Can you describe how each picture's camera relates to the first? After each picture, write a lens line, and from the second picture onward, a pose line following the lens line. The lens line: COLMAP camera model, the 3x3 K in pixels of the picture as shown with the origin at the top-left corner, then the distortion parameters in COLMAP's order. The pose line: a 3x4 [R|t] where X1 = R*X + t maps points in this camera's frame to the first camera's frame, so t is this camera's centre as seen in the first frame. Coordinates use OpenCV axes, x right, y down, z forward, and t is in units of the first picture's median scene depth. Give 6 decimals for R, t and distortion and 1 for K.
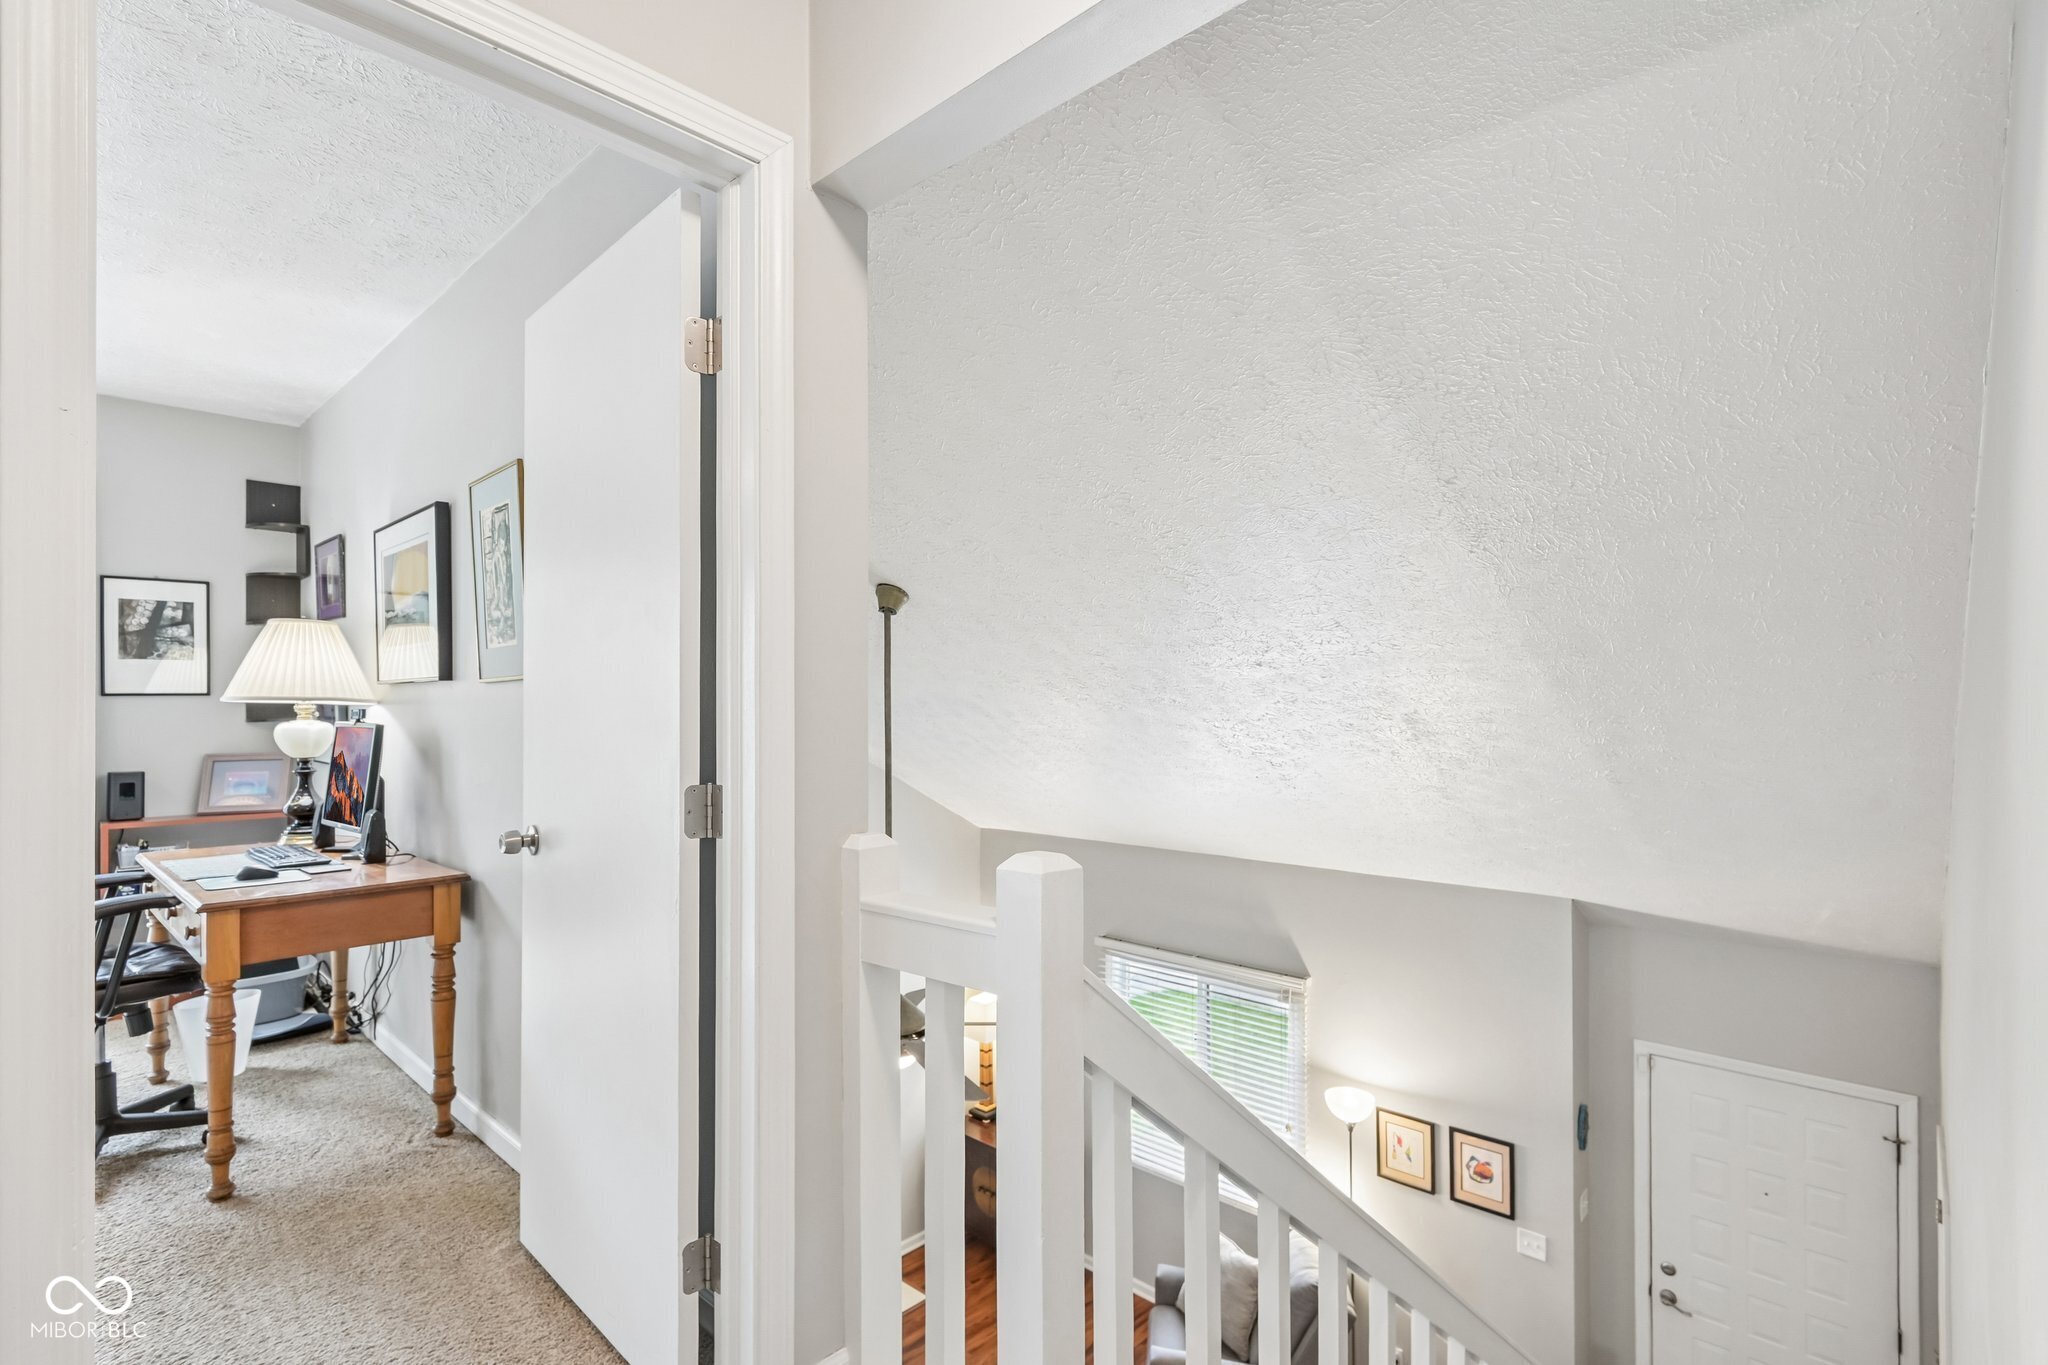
lens RADIAL K [[966.2, 0, 1025.2], [0, 966.2, 721.5], [0, 0, 1]] dist [0.001902, -0.005692]
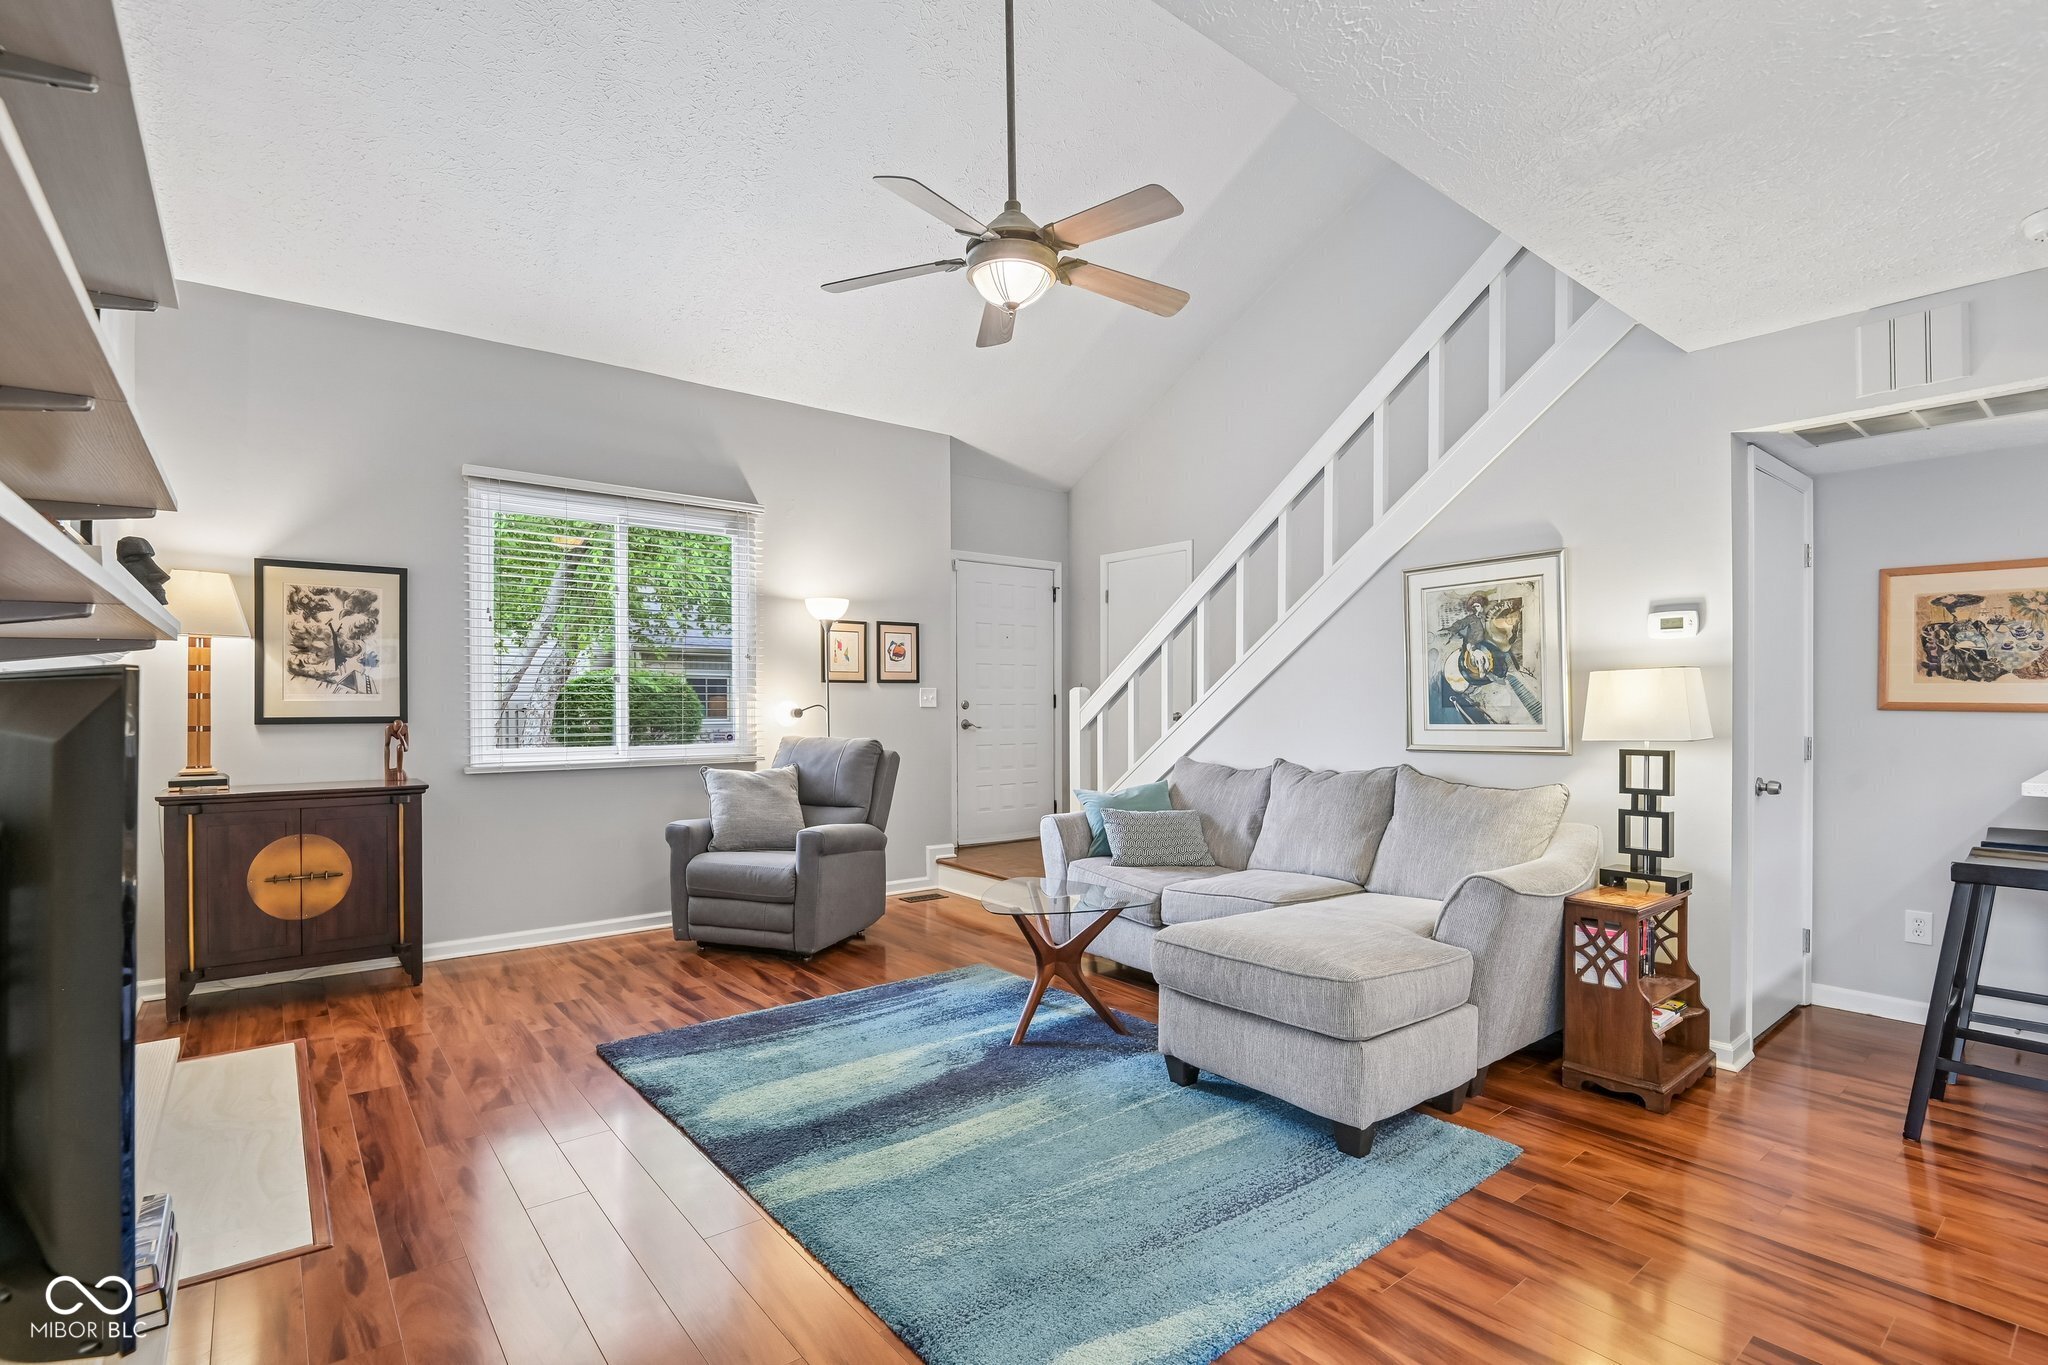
lens RADIAL K [[948.0, 0, 1013.7], [0, 948.0, 711.7], [0, 0, 1]] dist [-0.004064, -0.009271]
pose [[0.143919, -0.007192, 0.989563, -0.889890], [0.018109, 0.999825, 0.004633, 0.666261], [-0.989424, 0.017253, 0.144024, 0.833607]]
